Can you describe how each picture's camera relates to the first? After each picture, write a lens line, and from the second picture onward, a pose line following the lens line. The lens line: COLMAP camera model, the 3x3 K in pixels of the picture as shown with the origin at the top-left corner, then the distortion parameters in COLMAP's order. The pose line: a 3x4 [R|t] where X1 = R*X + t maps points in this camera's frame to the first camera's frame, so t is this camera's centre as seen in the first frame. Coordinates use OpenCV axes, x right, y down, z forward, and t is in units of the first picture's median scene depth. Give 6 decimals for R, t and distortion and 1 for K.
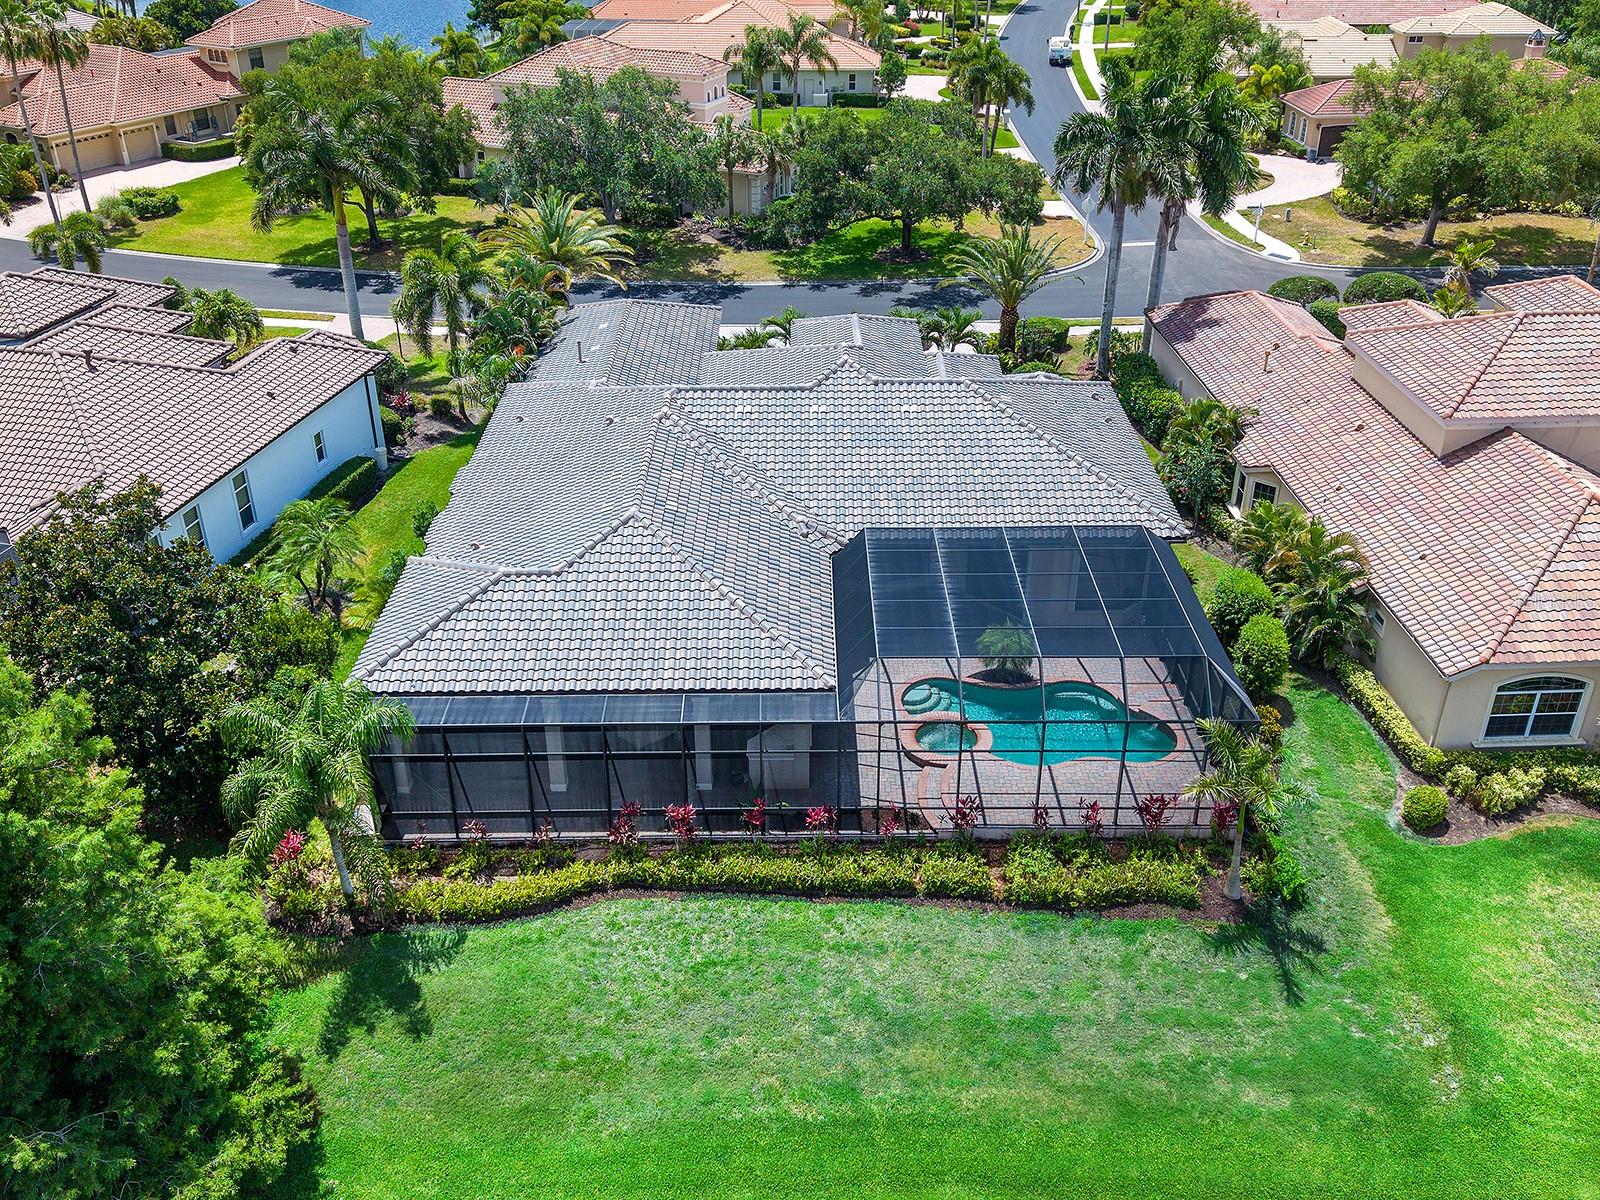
lens RADIAL K [[1463.3, 0, 800.0], [0, 1463.3, 600.0], [0, 0, 1]] dist [0.018815, -0.004610]
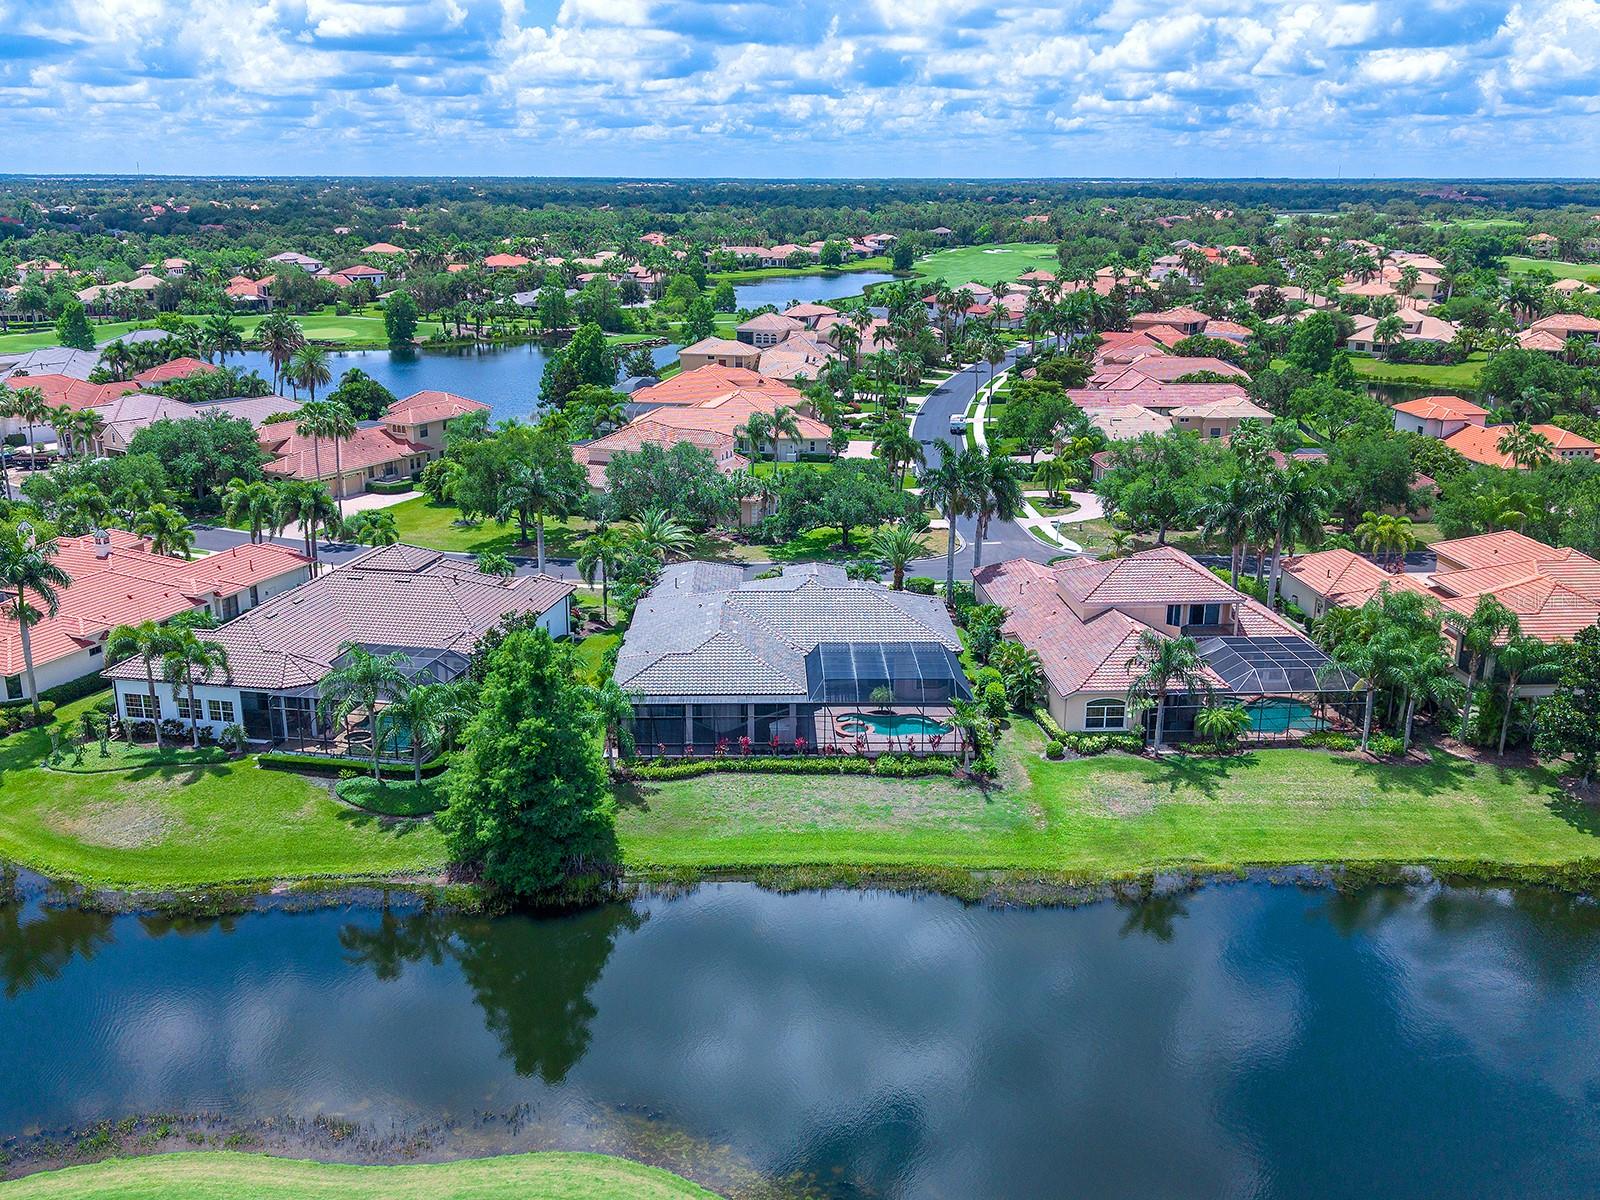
lens RADIAL K [[1479.0, 0, 788.8], [0, 1479.0, 603.4], [0, 0, 1]] dist [0.107156, -0.192987]
pose [[0.999840, 0.001576, 0.017810, -0.032896], [0.002421, 0.975010, -0.222149, 0.302218], [-0.017715, 0.222157, 0.974850, -0.948290]]
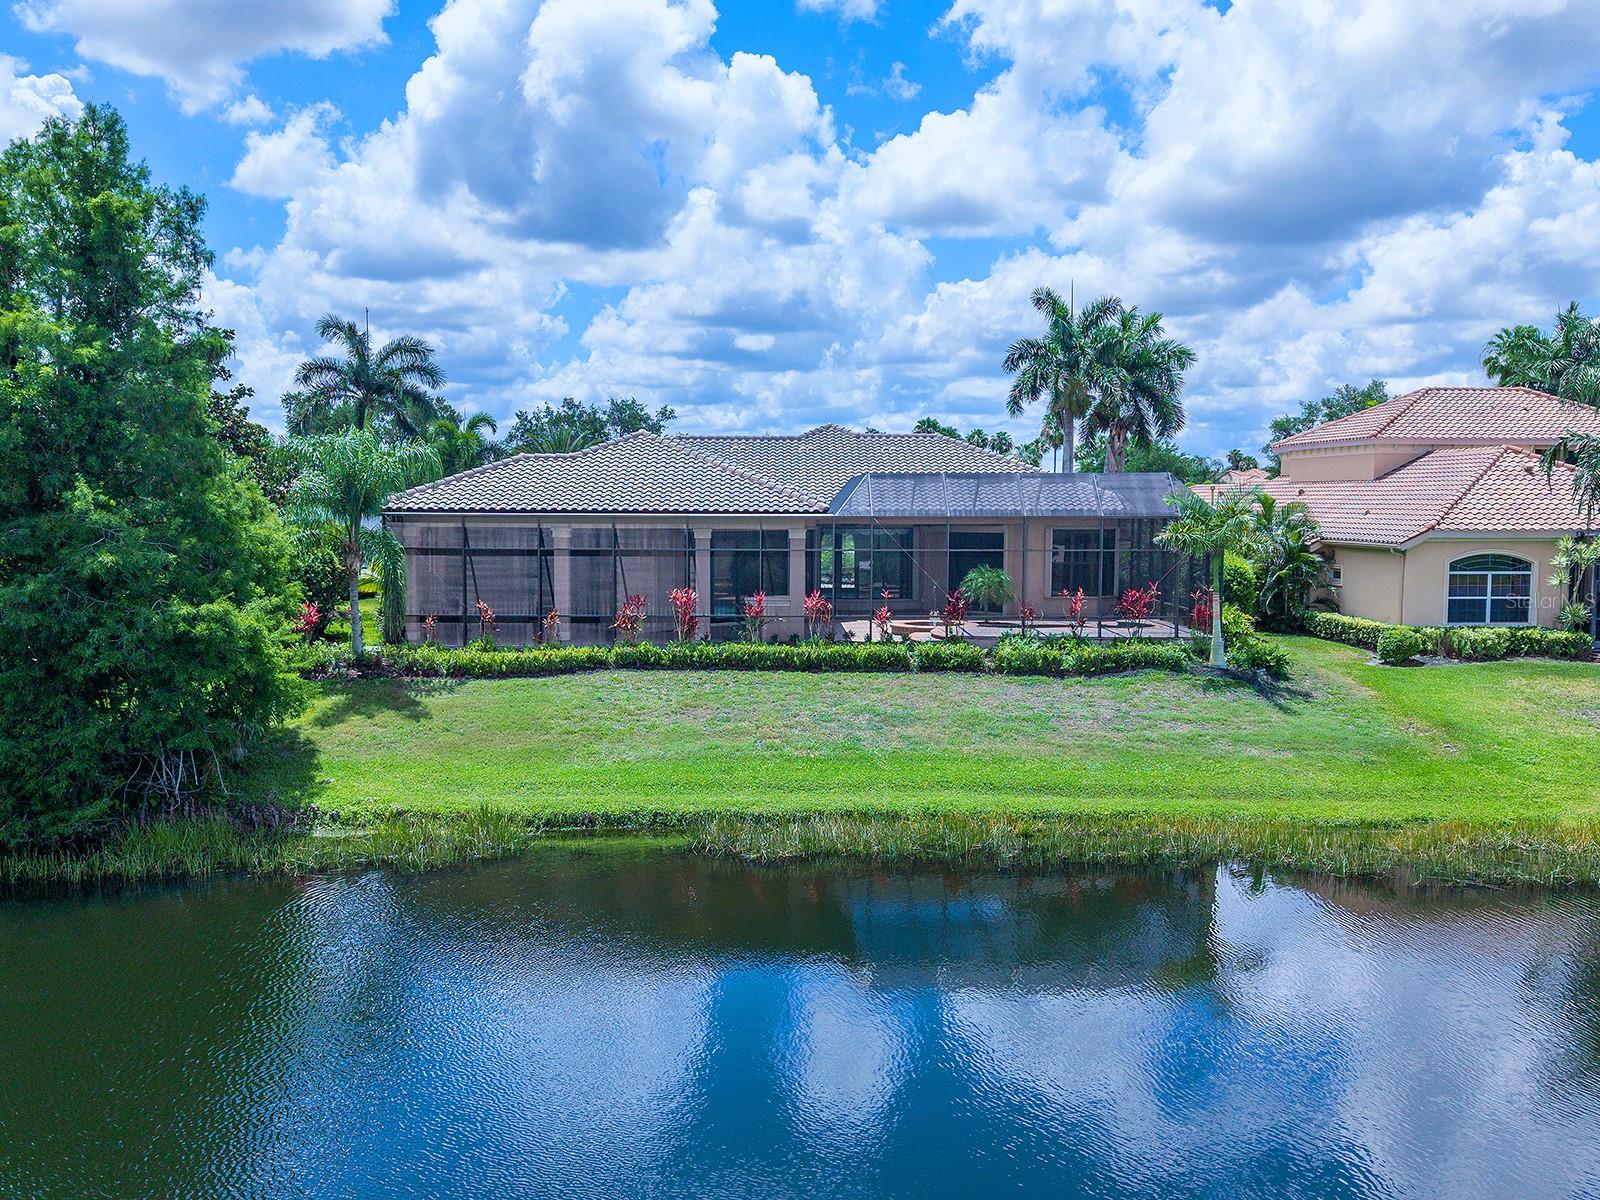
lens RADIAL K [[1479.0, 0, 788.8], [0, 1479.0, 603.4], [0, 0, 1]] dist [0.107156, -0.192987]
pose [[0.999902, 0.003092, 0.013651, -0.013051], [0.002933, 0.907349, -0.420367, 0.378173], [-0.013686, 0.420366, 0.907251, 0.022655]]
